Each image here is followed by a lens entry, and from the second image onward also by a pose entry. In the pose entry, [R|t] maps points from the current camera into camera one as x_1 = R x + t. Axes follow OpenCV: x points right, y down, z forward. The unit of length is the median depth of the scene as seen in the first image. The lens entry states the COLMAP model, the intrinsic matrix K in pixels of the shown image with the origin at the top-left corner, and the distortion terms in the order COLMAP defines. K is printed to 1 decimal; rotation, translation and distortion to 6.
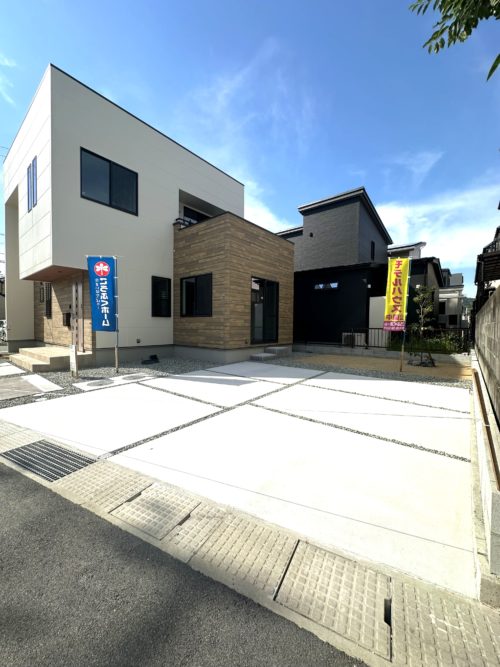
lens RADIAL K [[265.4, 0, 250.0], [0, 265.4, 333.5], [0, 0, 1]] dist [-0.009045, 0.000124]
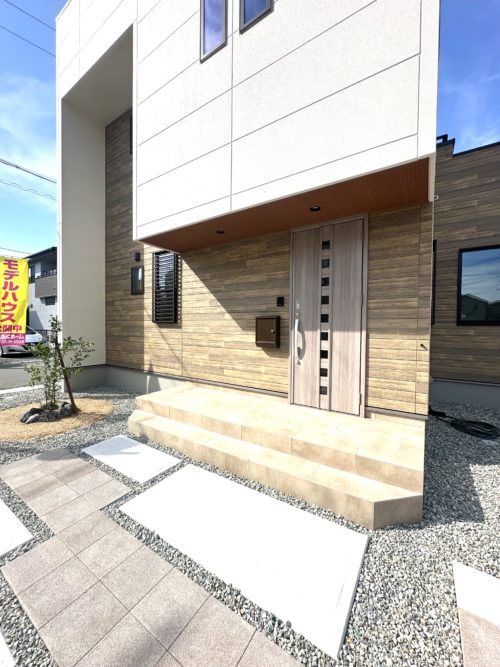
lens RADIAL K [[265.4, 0, 250.0], [0, 265.4, 333.5], [0, 0, 1]] dist [-0.009045, 0.000124]
pose [[0.995290, 0.001465, 0.096926, -0.729078], [-0.001742, 0.999995, 0.002778, -0.047994], [-0.096922, -0.002934, 0.995288, 0.540777]]
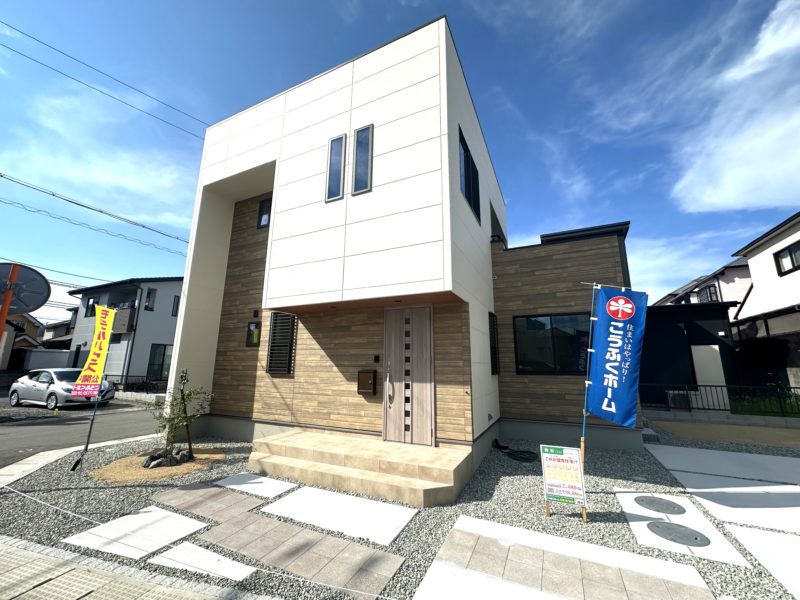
lens RADIAL K [[318.4, 0, 400.0], [0, 318.4, 300.0], [0, 0, 1]] dist [-0.009045, 0.000124]
pose [[0.972492, 0.048778, 0.227770, -0.751624], [0.004242, 0.973957, -0.226691, -0.066102], [-0.232896, 0.221422, 0.946959, 0.283029]]
